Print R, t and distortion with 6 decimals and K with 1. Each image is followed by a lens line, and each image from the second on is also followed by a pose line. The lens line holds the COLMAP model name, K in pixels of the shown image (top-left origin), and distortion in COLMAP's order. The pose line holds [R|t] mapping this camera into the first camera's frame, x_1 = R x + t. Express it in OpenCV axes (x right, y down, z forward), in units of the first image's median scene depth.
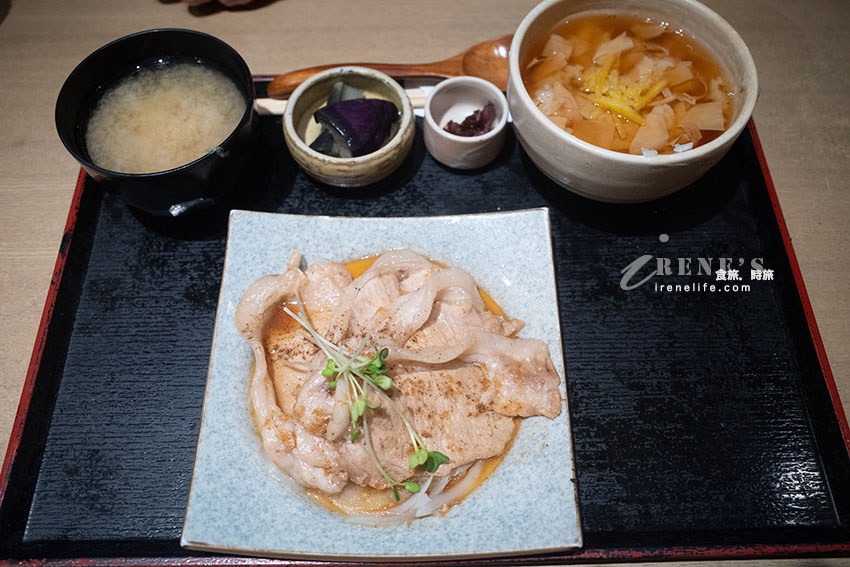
lens RADIAL K [[802.8, 0, 441.1], [0, 802.8, 283.6], [0, 0, 1]] dist [-0.015380, 0.023248]
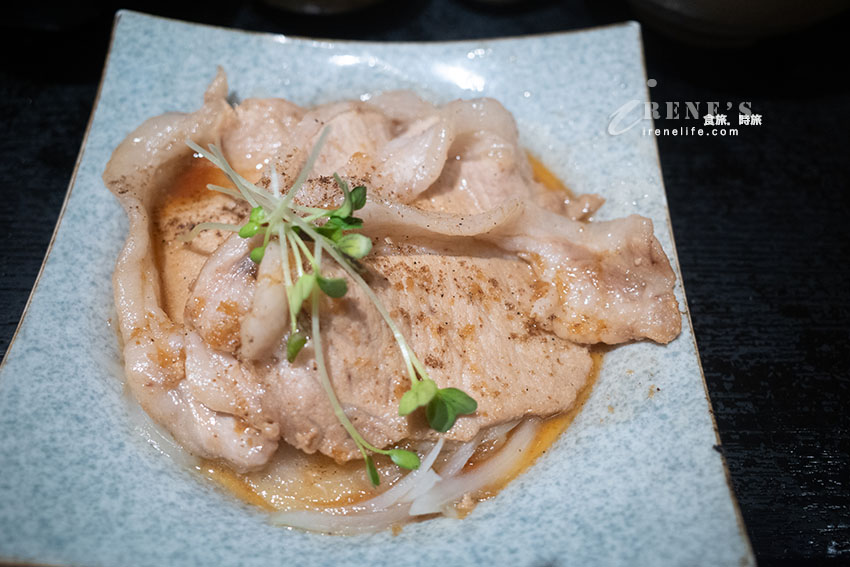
lens RADIAL K [[802.8, 0, 441.1], [0, 802.8, 283.6], [0, 0, 1]] dist [-0.015380, 0.023248]
pose [[0.999749, 0.022388, 0.000304, -0.014559], [-0.022236, 0.994383, -0.103478, 0.190069], [-0.002619, 0.103445, 0.994632, 0.462222]]
